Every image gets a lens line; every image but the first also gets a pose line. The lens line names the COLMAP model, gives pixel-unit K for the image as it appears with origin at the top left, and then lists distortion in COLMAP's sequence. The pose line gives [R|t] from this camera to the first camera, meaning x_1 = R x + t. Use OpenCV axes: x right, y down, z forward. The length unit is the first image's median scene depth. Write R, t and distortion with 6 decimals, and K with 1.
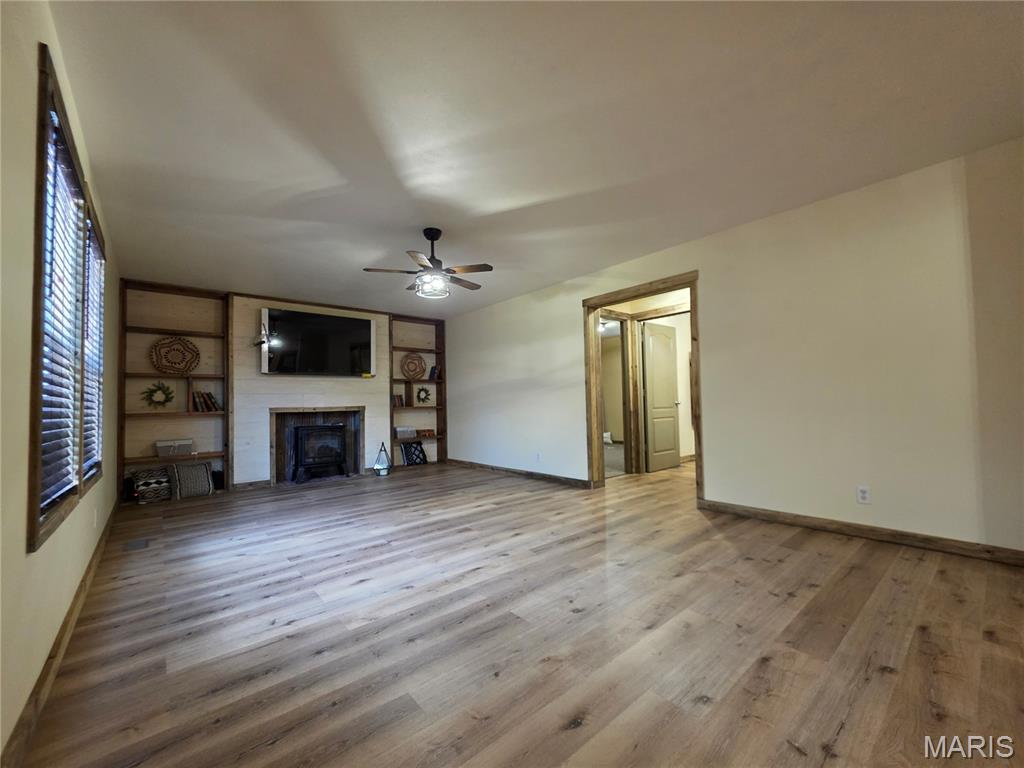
lens RADIAL K [[413.7, 0, 516.5], [0, 413.7, 389.2], [0, 0, 1]] dist [0.001389, 0.000324]
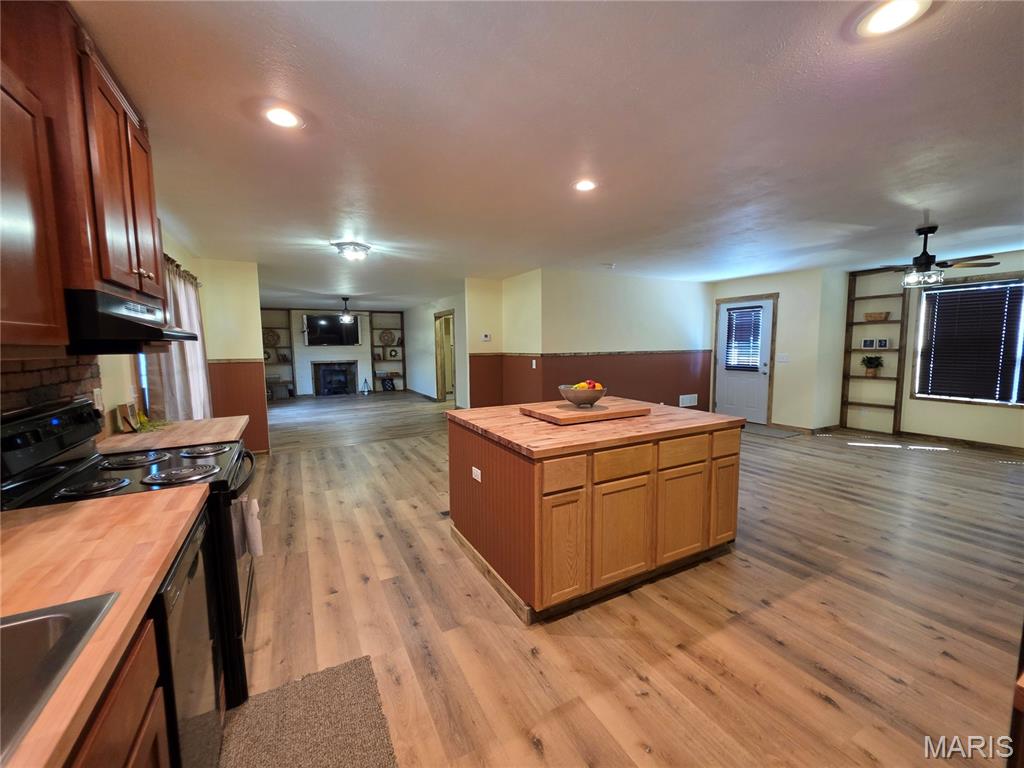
lens RADIAL K [[413.7, 0, 517.2], [0, 413.7, 384.0], [0, 0, 1]] dist [0.001389, 0.000324]
pose [[0.979458, 0.031376, -0.199195, 0.773728], [-0.005112, 0.991367, 0.131018, -0.107836], [0.201586, -0.127308, 0.971162, -0.773706]]
